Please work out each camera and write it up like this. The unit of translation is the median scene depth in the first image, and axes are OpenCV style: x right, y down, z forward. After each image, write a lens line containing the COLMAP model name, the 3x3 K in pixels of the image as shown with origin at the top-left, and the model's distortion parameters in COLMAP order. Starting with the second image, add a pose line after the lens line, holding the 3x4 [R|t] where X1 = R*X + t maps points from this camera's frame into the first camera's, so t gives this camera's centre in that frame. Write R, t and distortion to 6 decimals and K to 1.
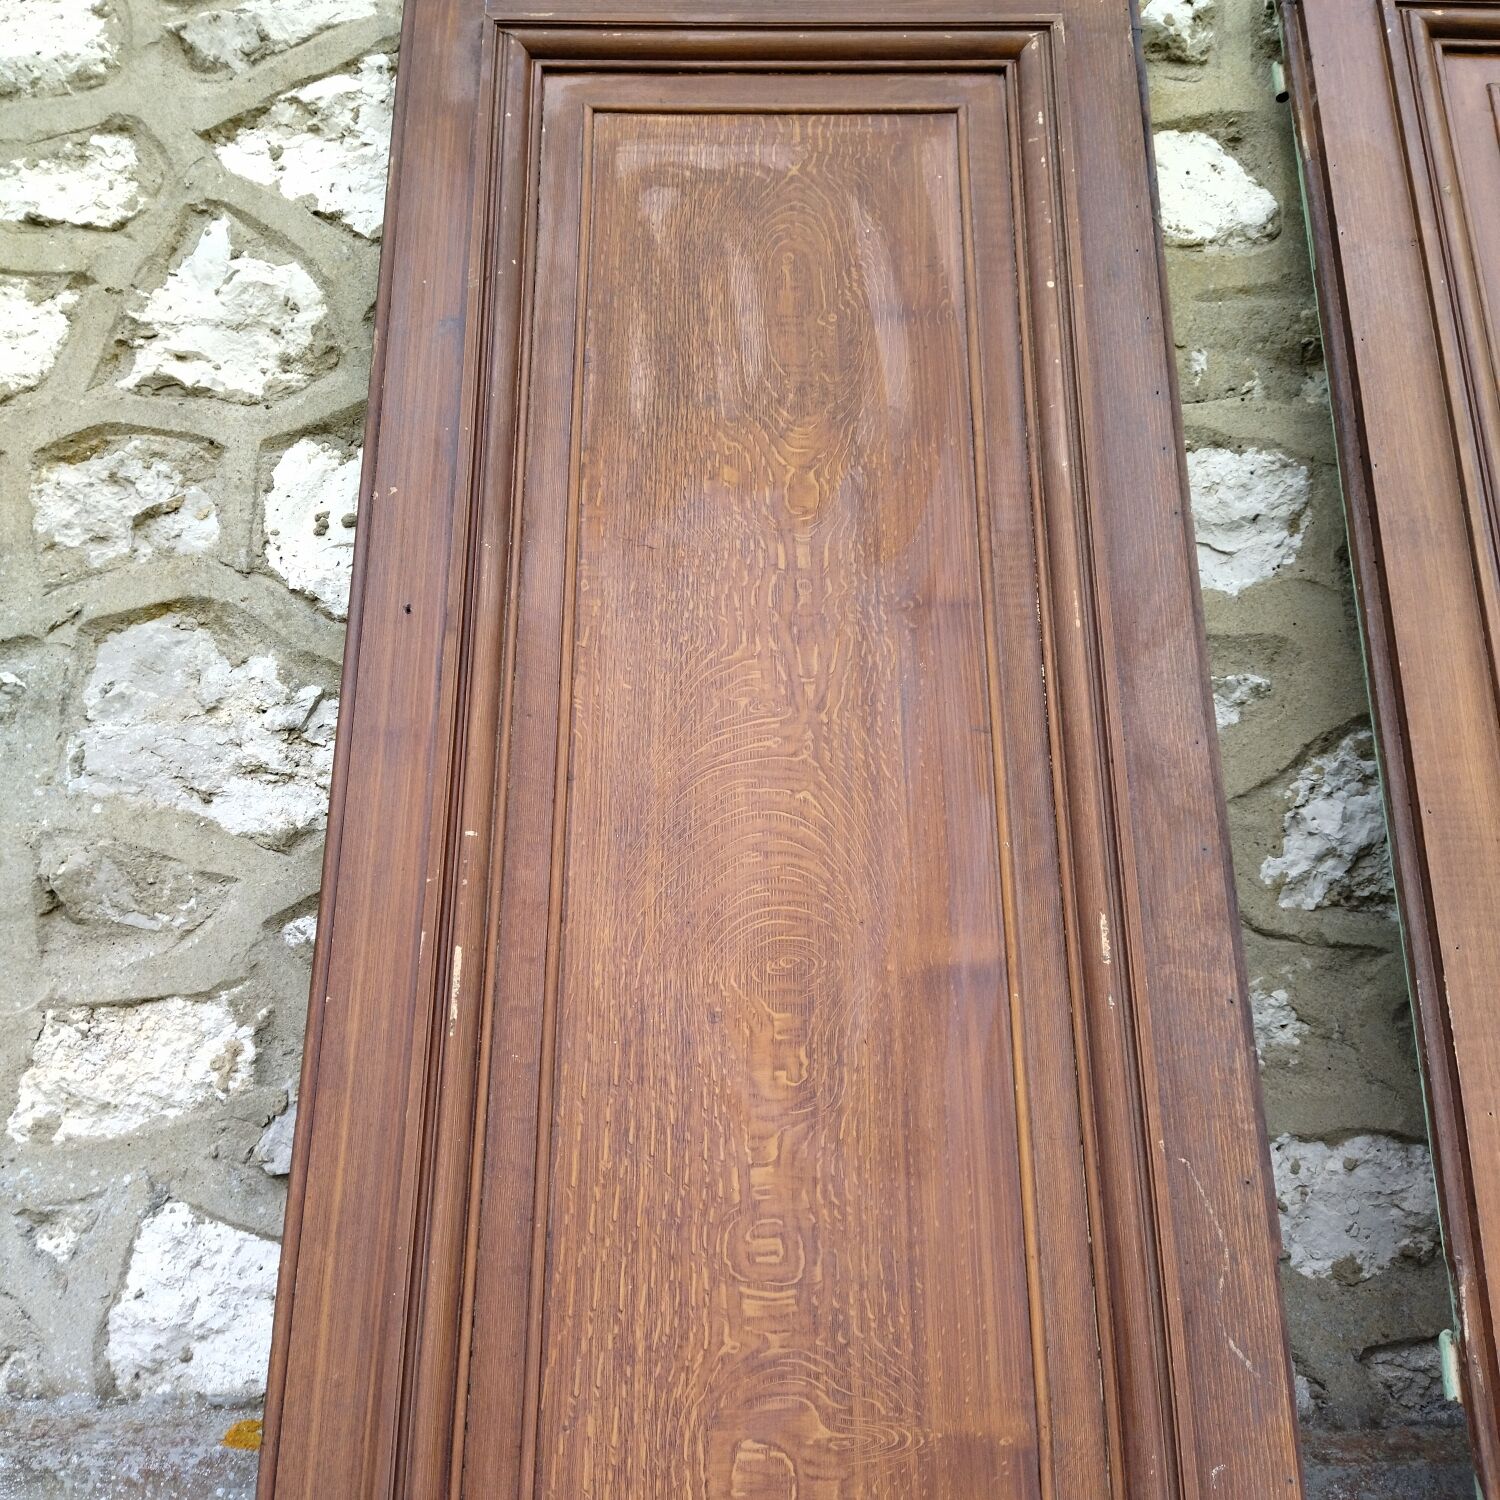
lens RADIAL K [[1472.4, 0, 761.7], [0, 1472.4, 764.7], [0, 0, 1]] dist [0.107682, -0.200202]
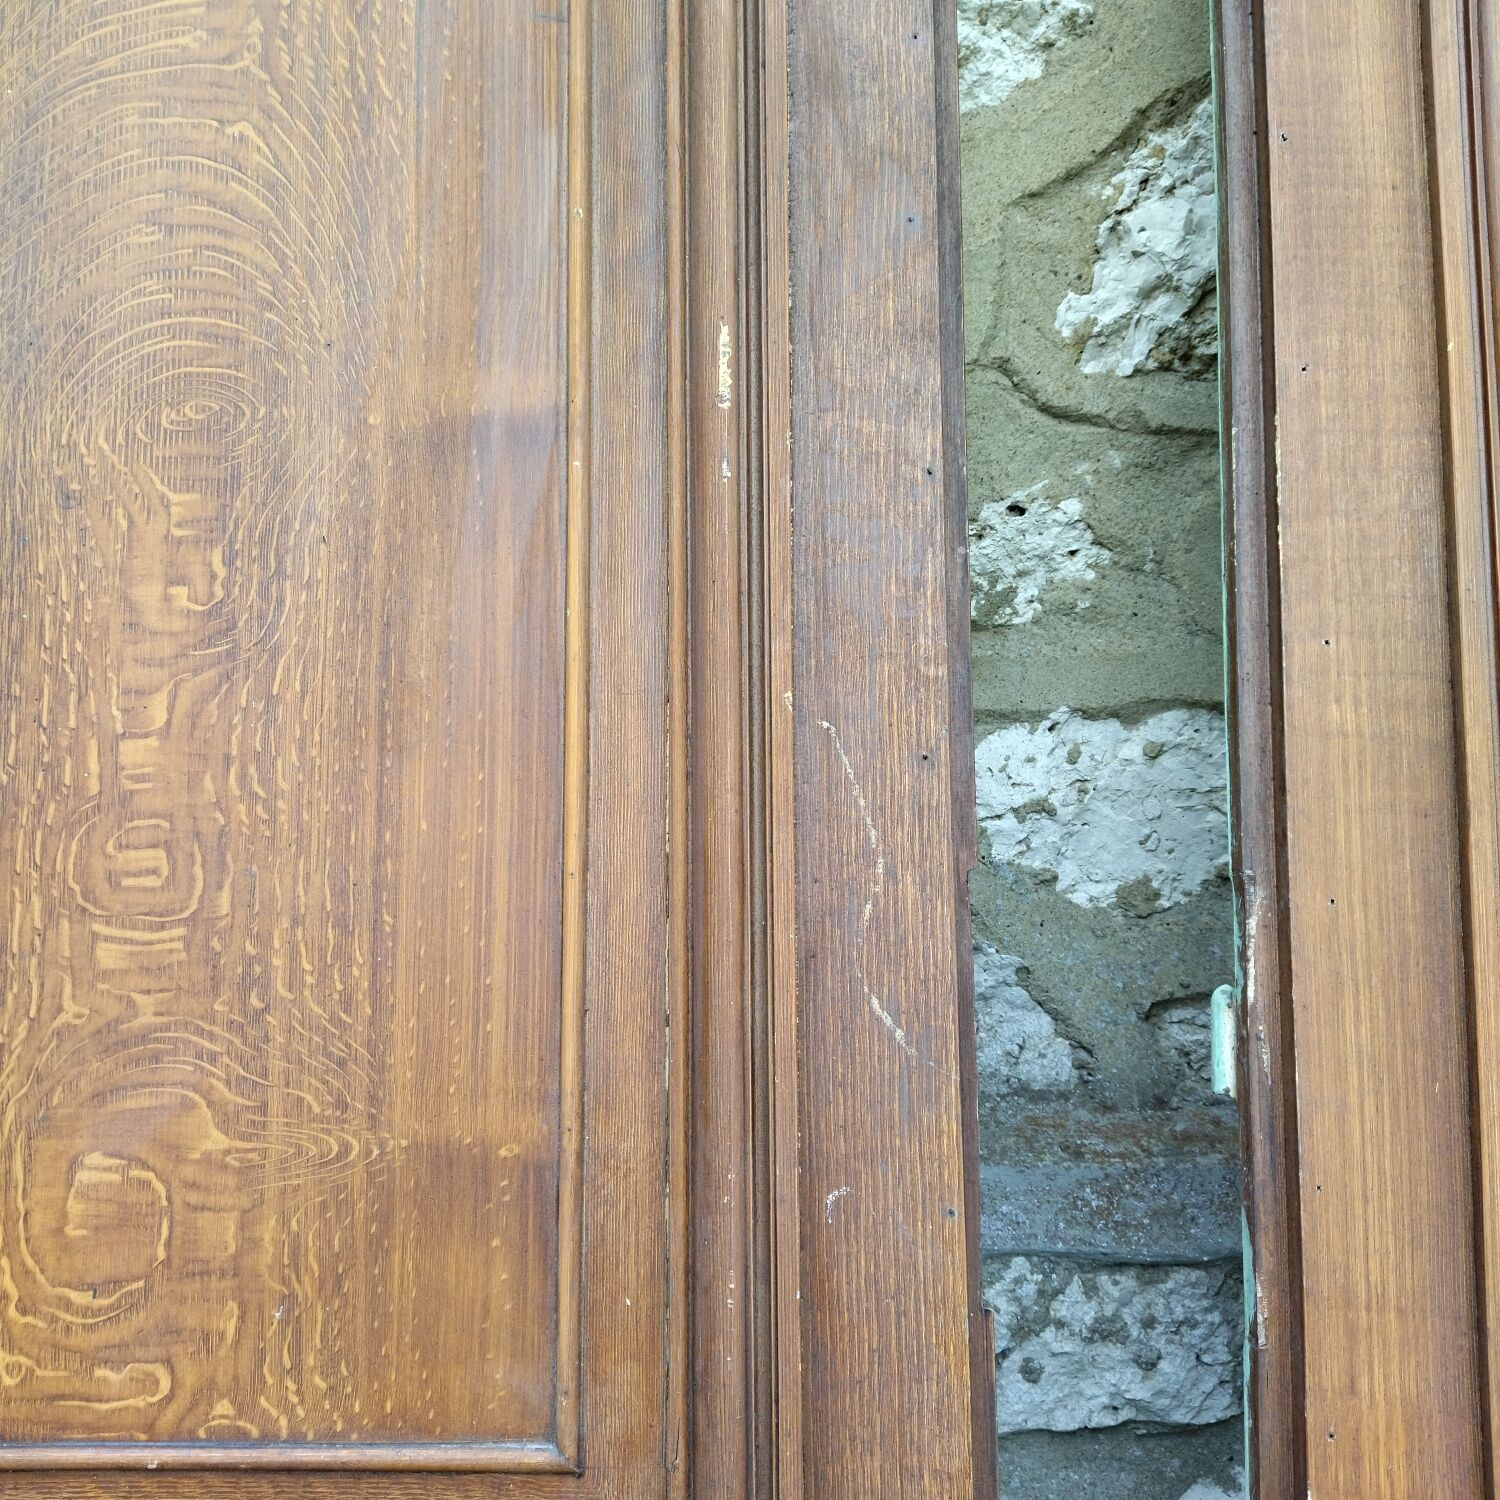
lens RADIAL K [[1472.4, 0, 761.7], [0, 1472.4, 764.7], [0, 0, 1]] dist [0.107682, -0.200202]
pose [[0.999965, -0.001042, 0.008311, 0.212428], [-0.000876, 0.973771, 0.227530, 0.121147], [-0.008330, -0.227530, 0.973736, 0.340625]]
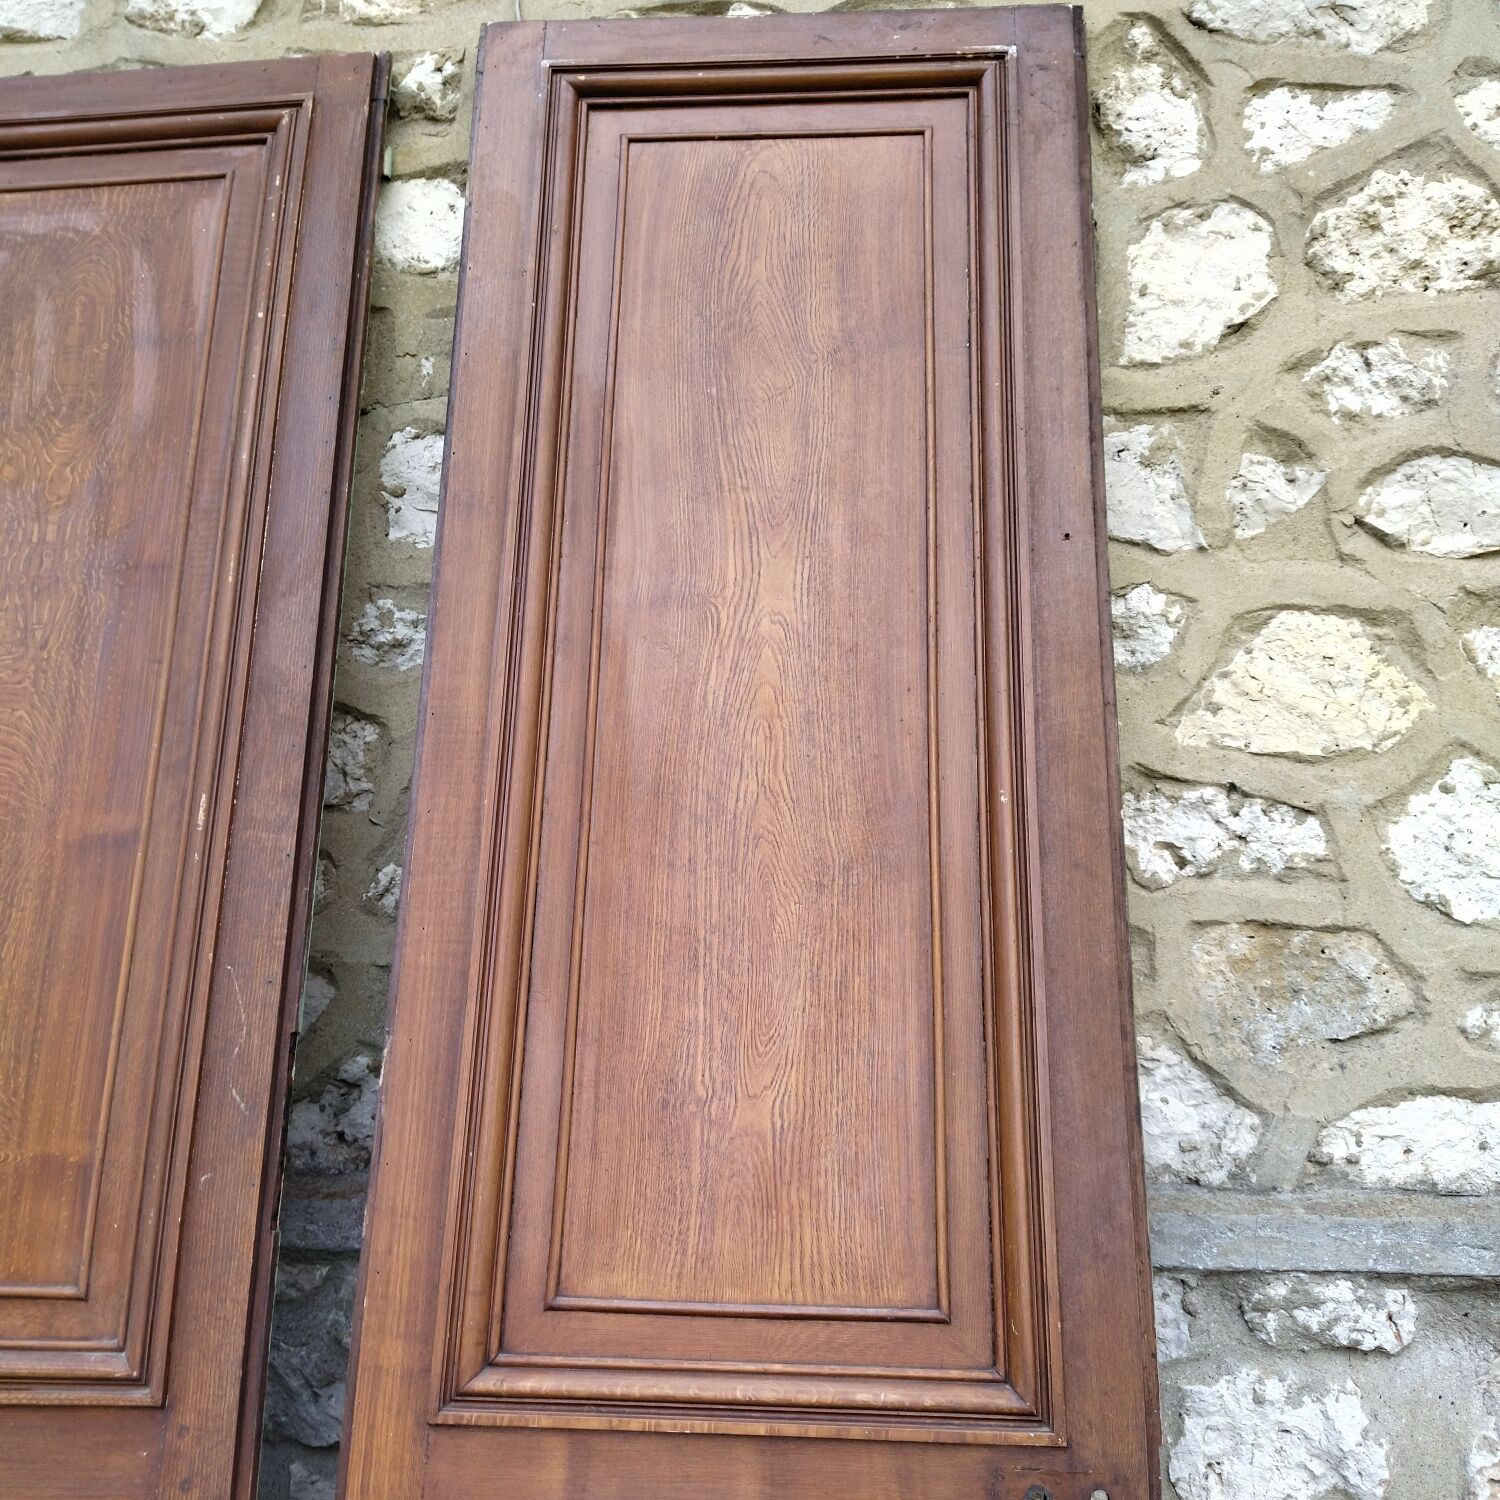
lens RADIAL K [[1472.4, 0, 761.7], [0, 1472.4, 764.7], [0, 0, 1]] dist [0.107682, -0.200202]
pose [[0.996130, -0.019609, -0.085674, 0.760810], [0.023210, 0.998880, 0.041242, 0.025490], [0.084769, -0.043071, 0.995469, -0.282943]]
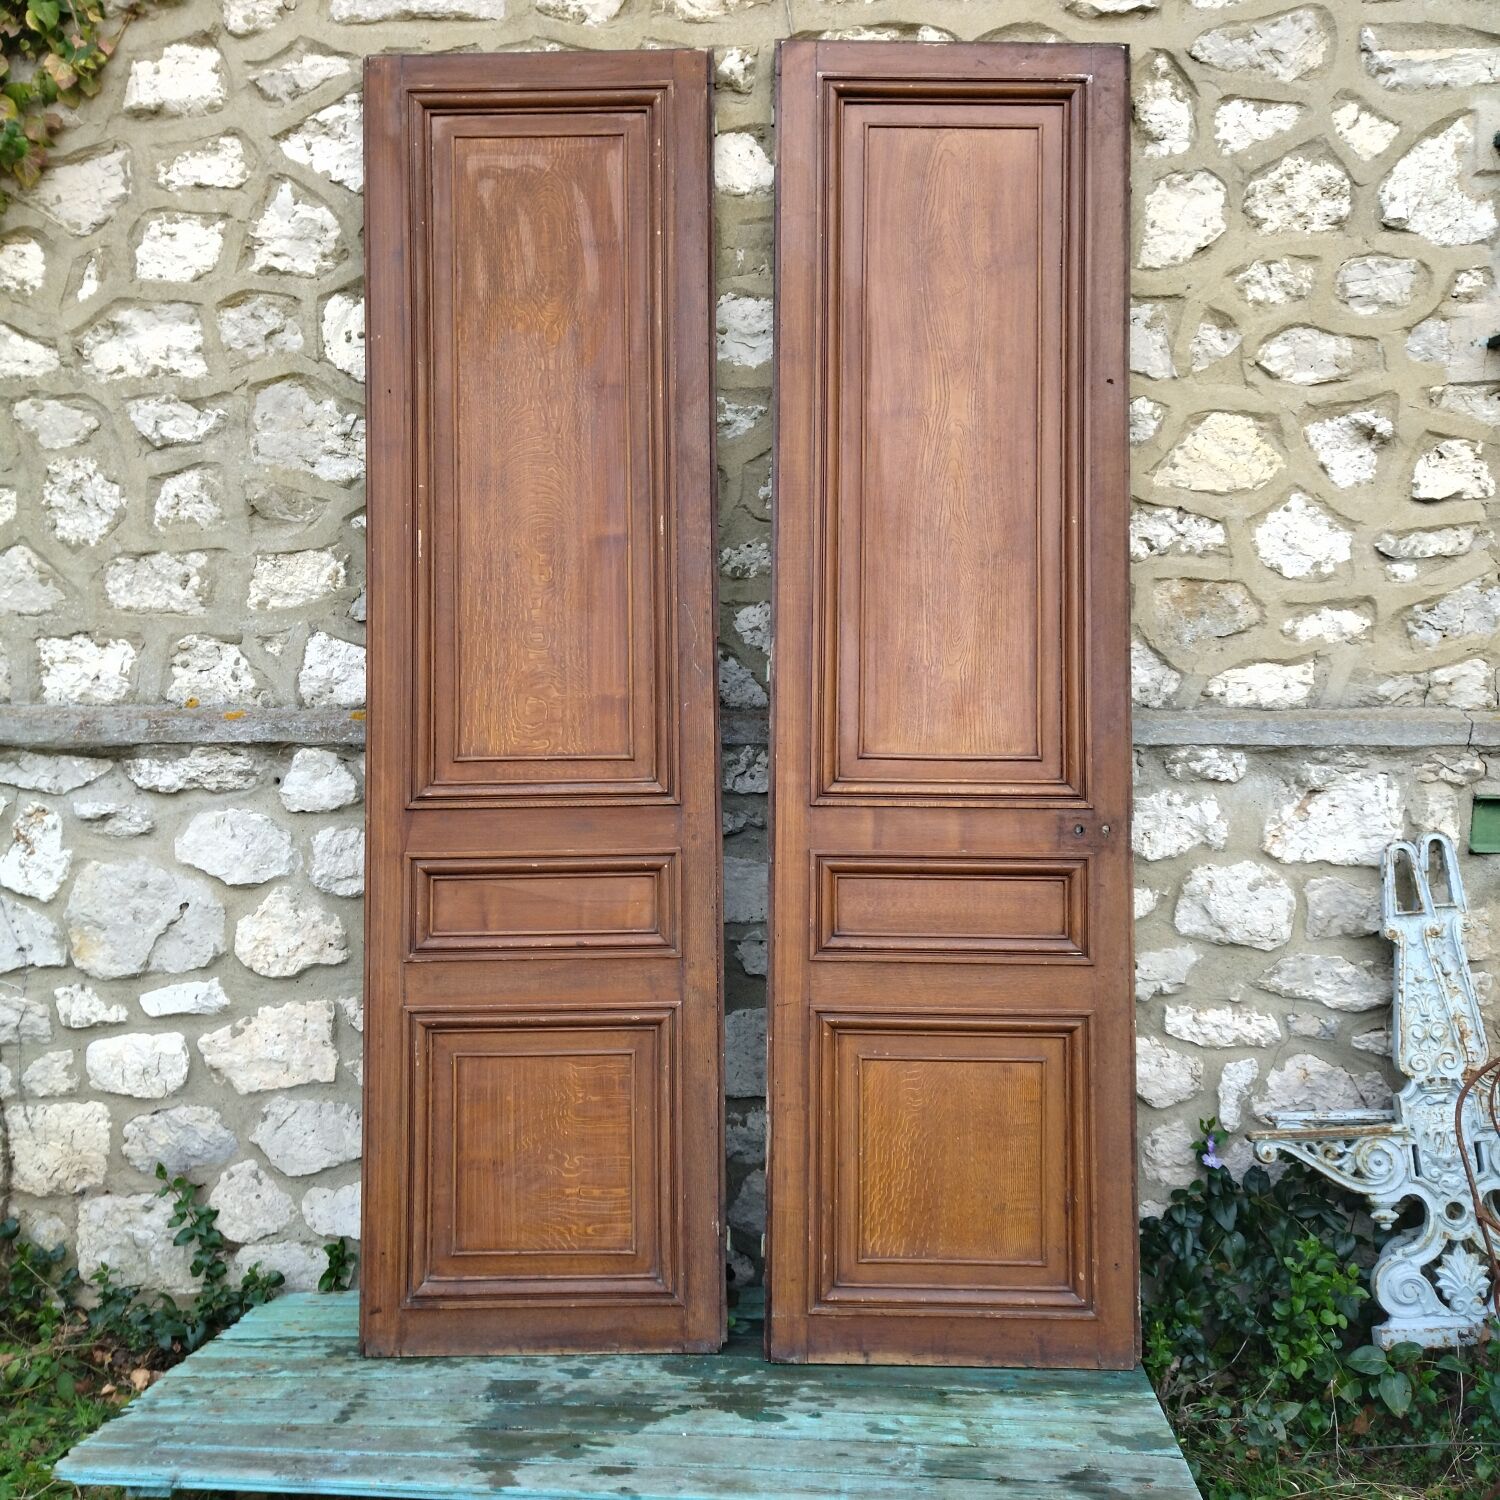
lens RADIAL K [[1450.4, 0, 758.5], [0, 1450.4, 768.0], [0, 0, 1]] dist [0.101483, -0.180042]
pose [[0.999784, -0.008700, -0.018889, 0.396992], [0.013898, 0.955177, 0.295710, -0.209057], [0.015470, -0.295909, 0.955091, -1.435907]]
